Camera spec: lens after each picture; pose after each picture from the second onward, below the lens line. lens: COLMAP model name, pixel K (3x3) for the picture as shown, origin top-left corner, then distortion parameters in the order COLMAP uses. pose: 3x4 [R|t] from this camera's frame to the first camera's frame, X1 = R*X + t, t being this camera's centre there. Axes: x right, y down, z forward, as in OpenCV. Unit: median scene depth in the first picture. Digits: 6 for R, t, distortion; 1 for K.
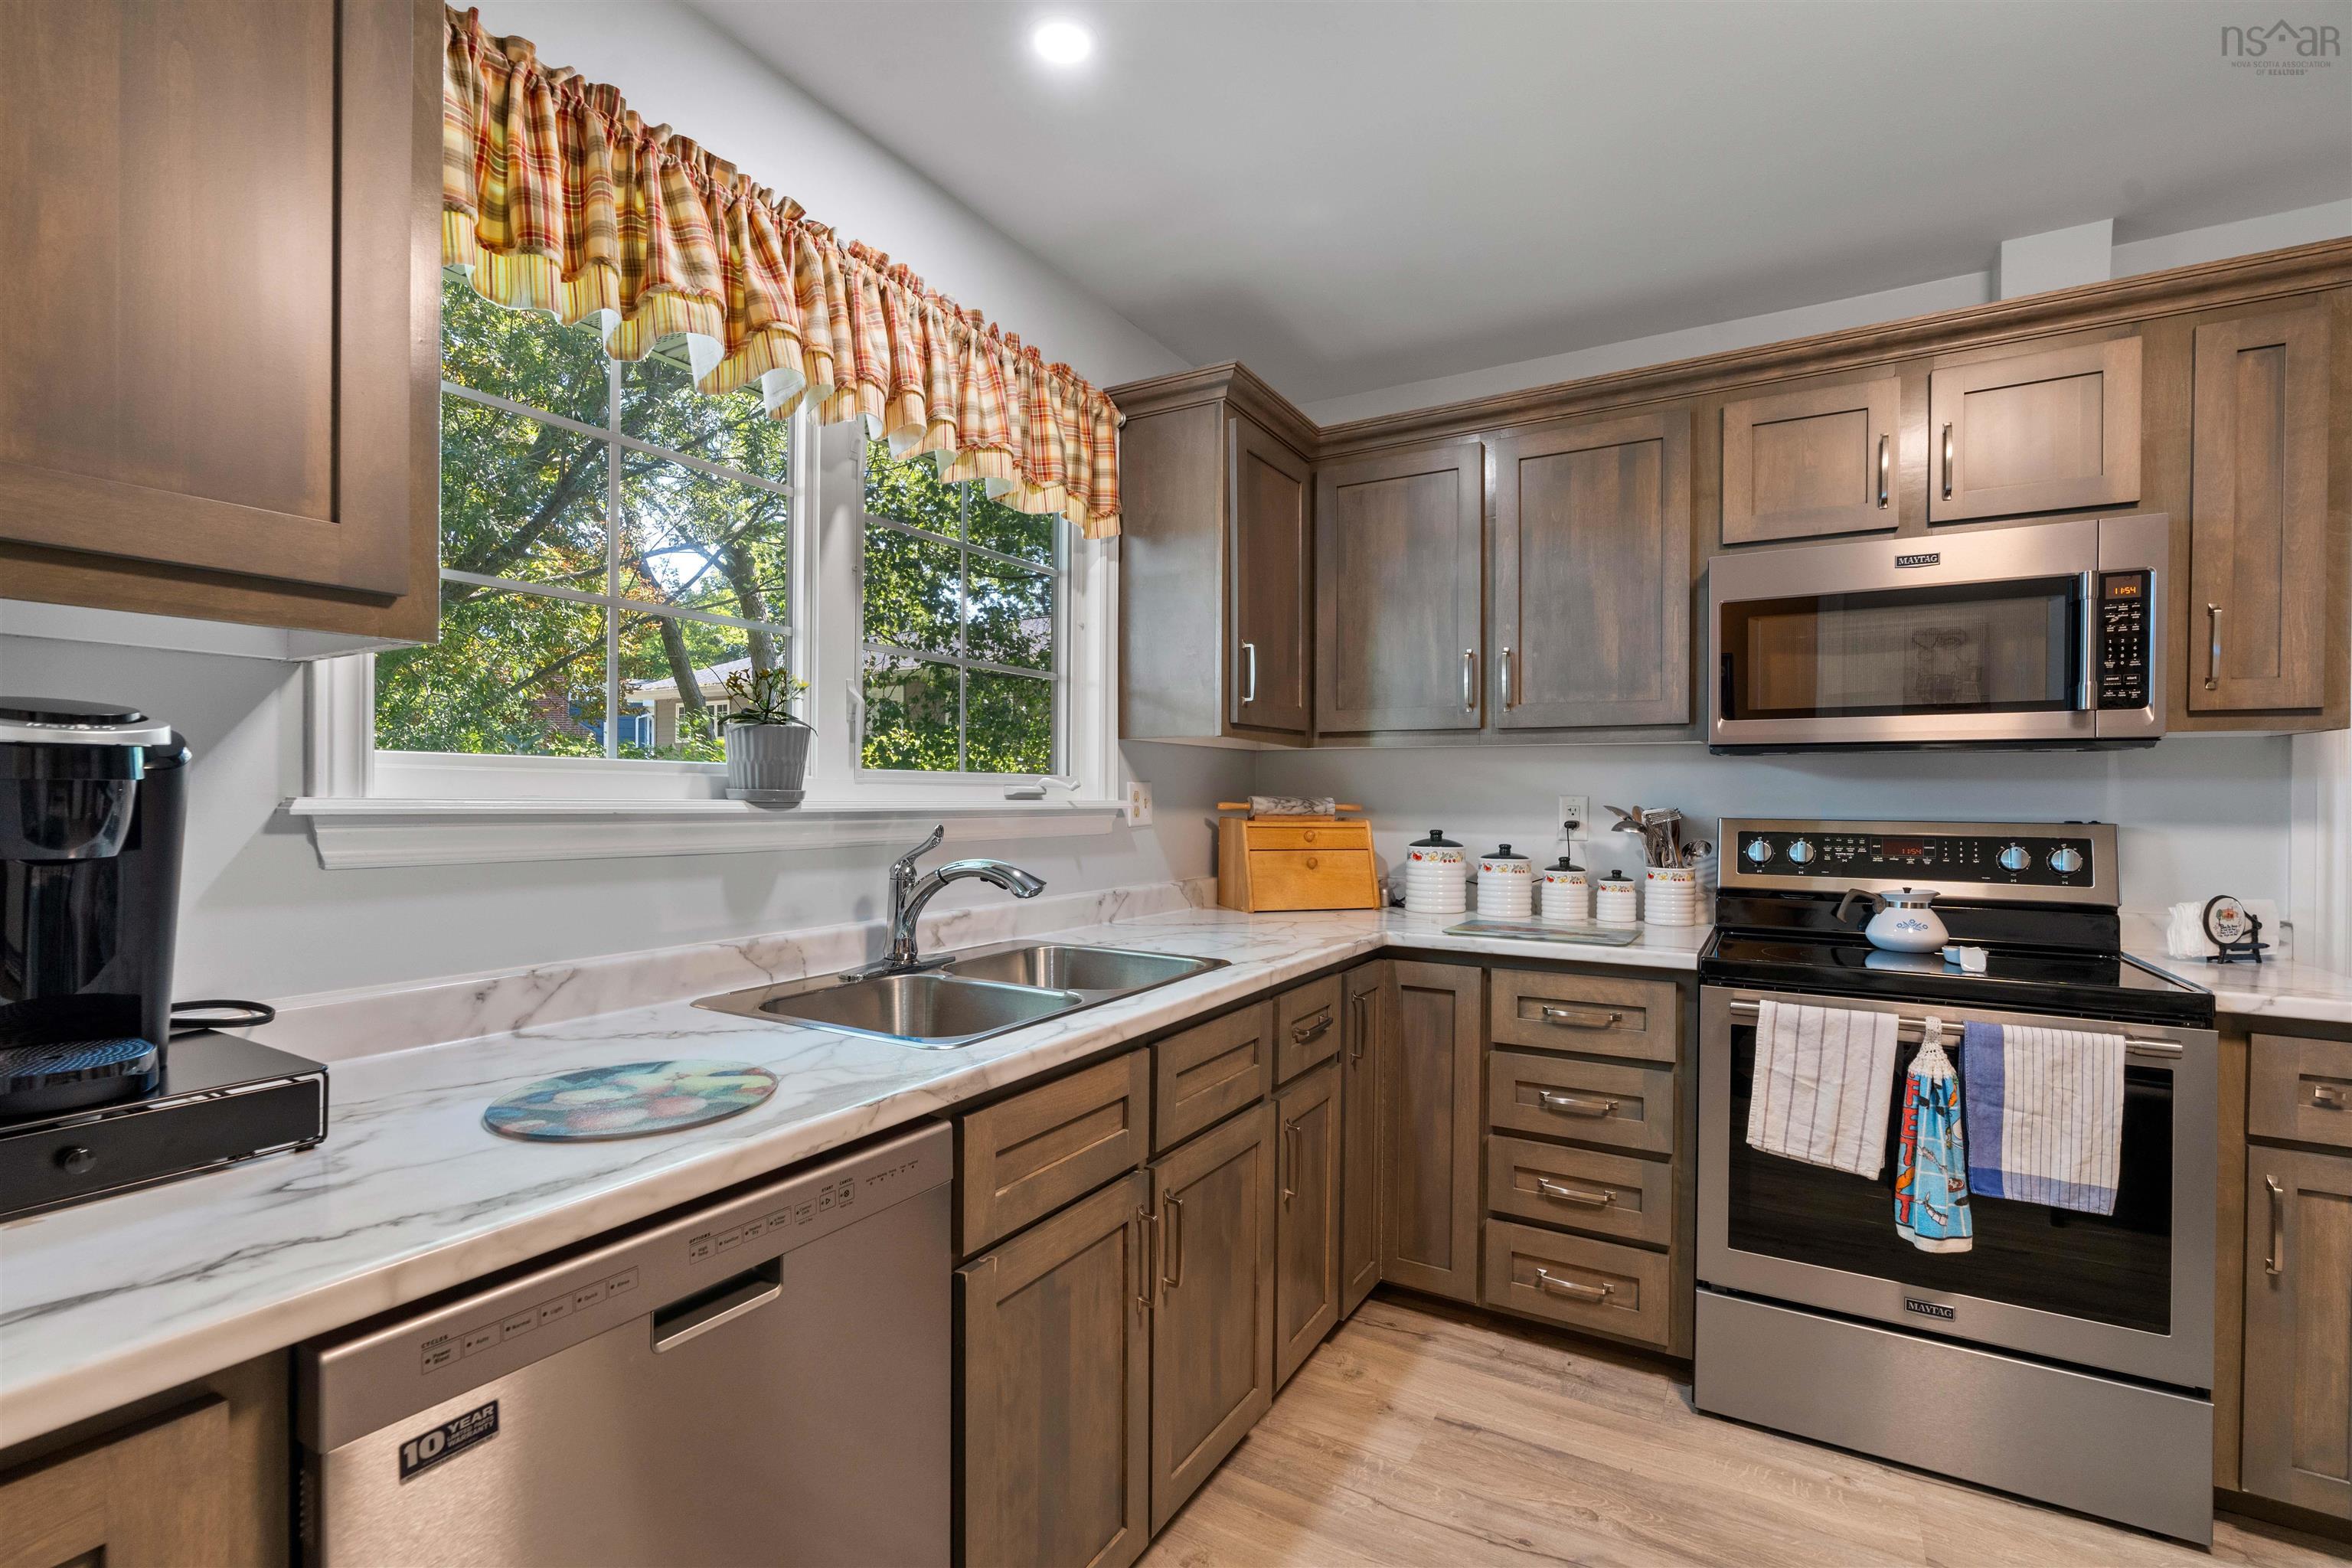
lens RADIAL K [[1067.7, 0, 1155.0], [0, 1067.7, 797.2], [0, 0, 1]] dist [-0.013121, 0.006594]
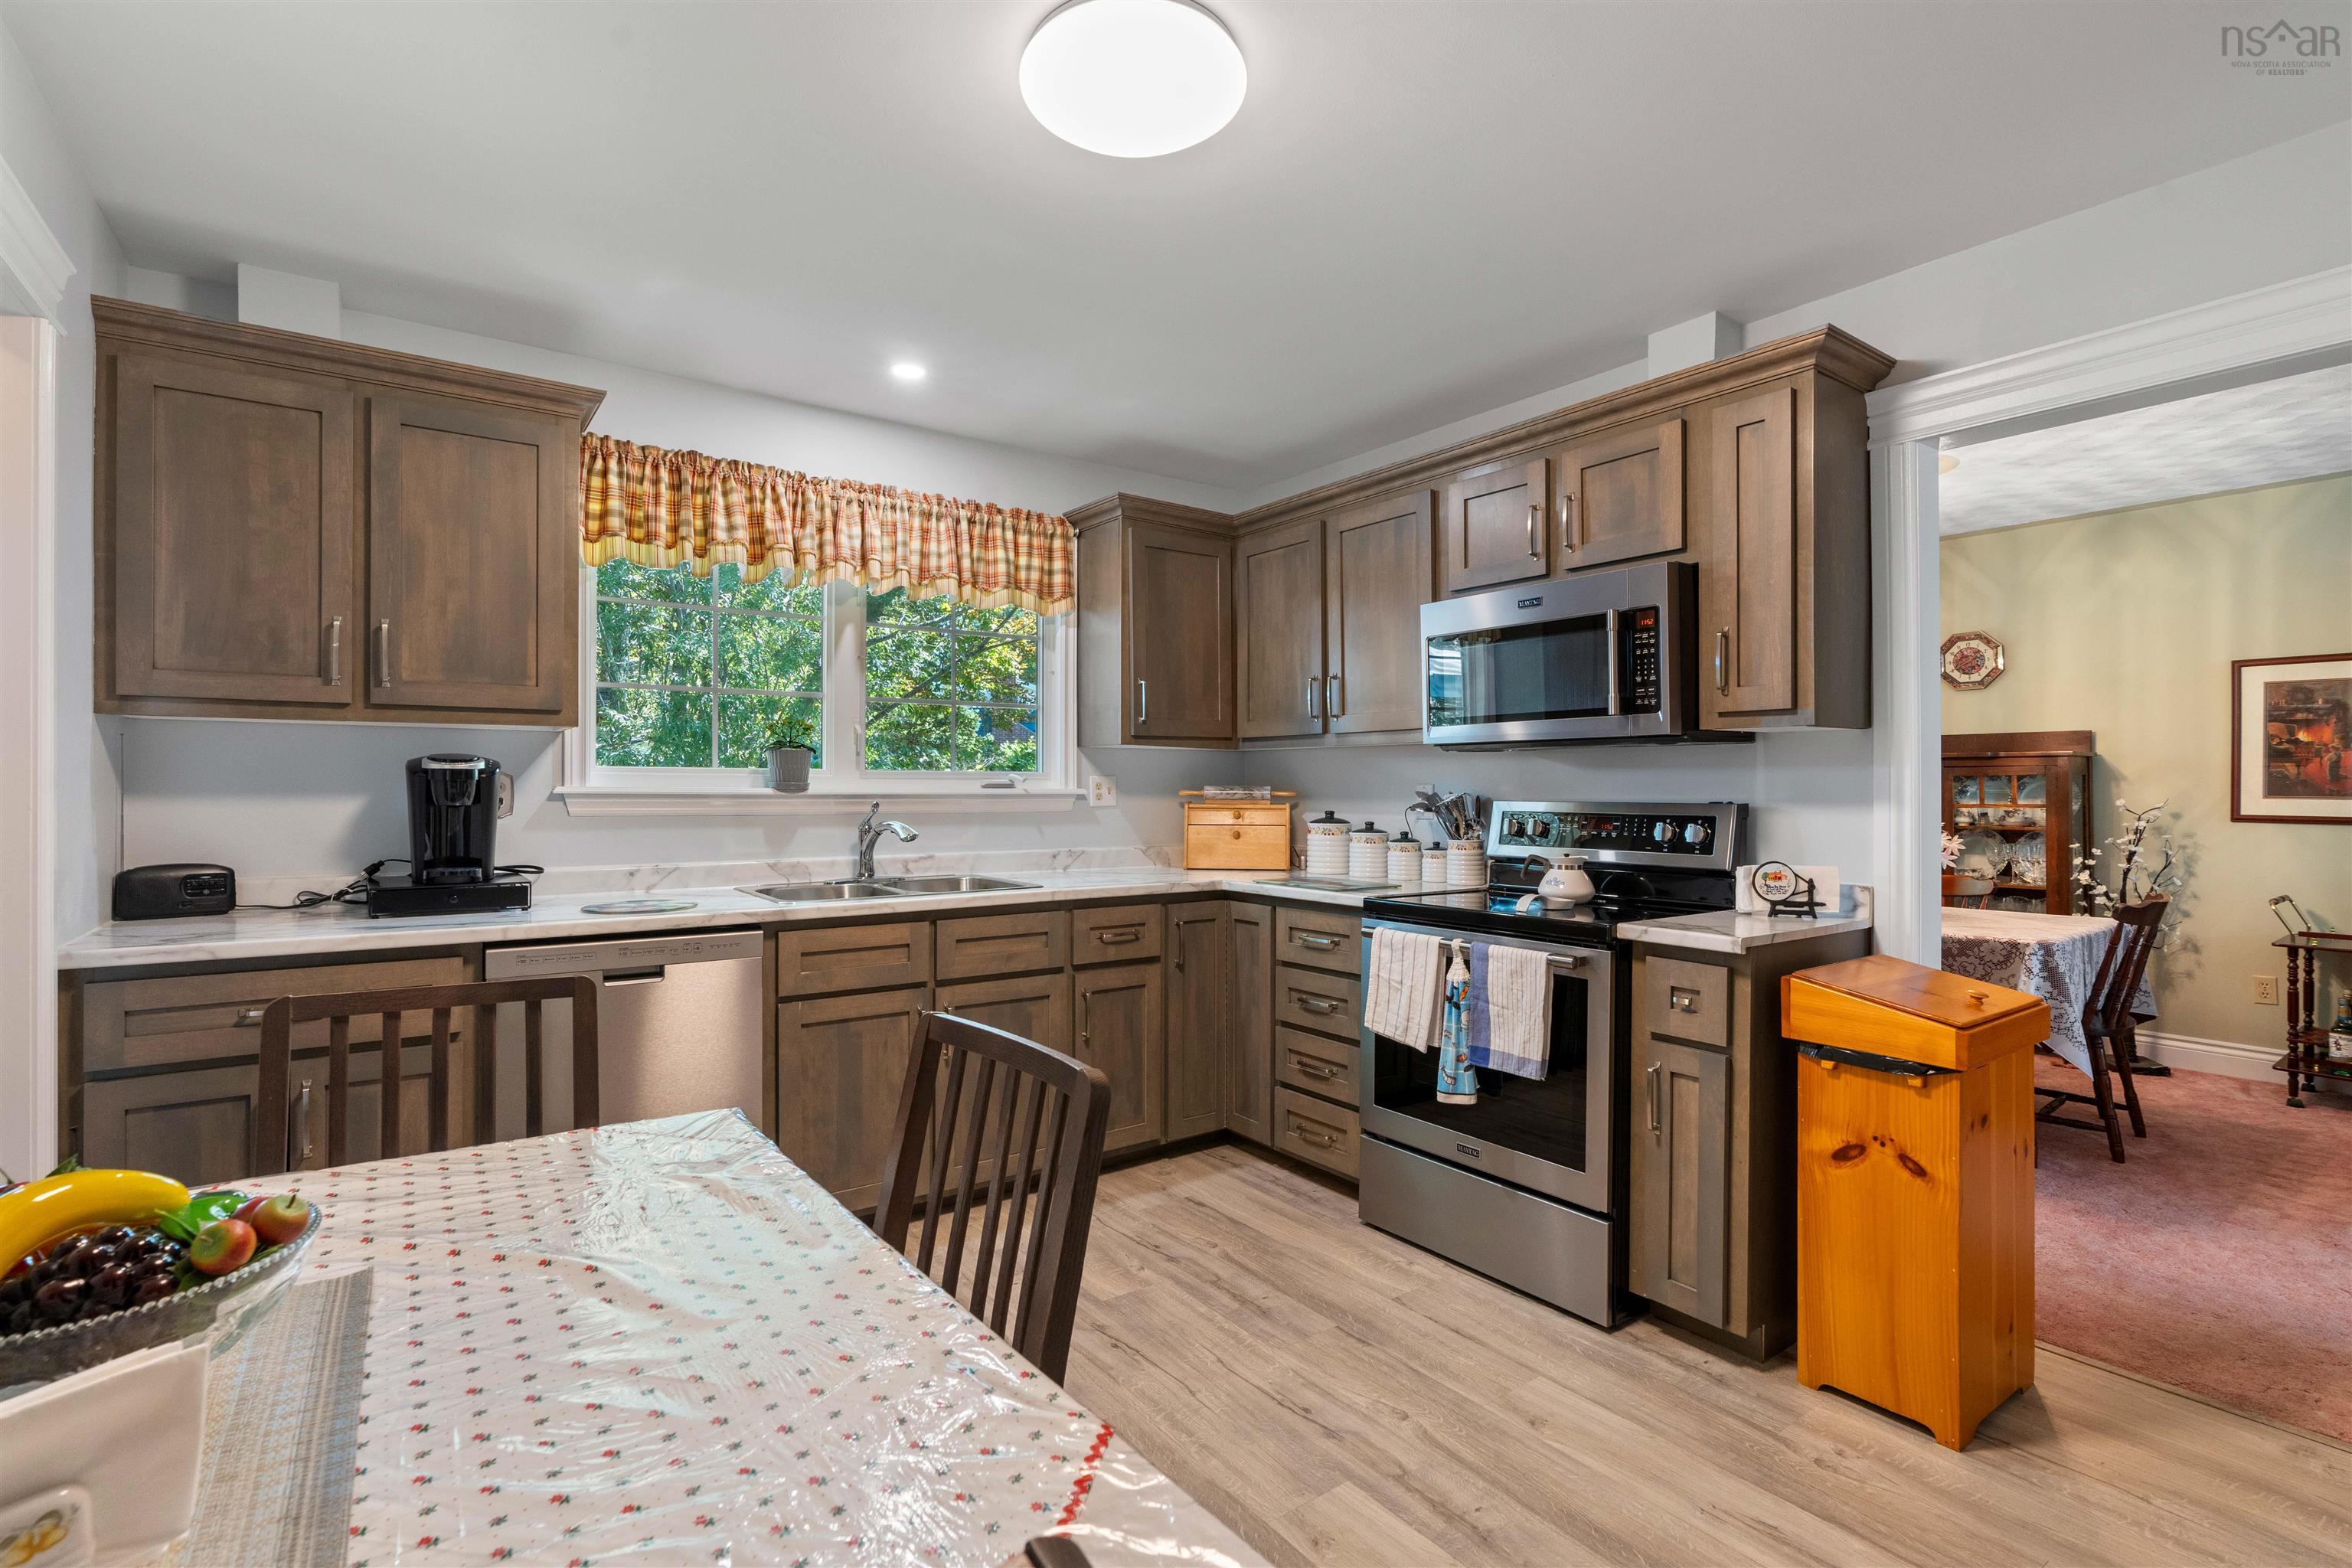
lens RADIAL K [[1108.6, 0, 1155.3], [0, 1108.6, 783.6], [0, 0, 1]] dist [-0.002898, 0.000552]
pose [[0.913281, -0.006154, -0.407283, 0.908092], [0.003351, 0.999966, -0.007596, 0.010630], [0.407316, 0.005572, 0.913270, -0.473600]]
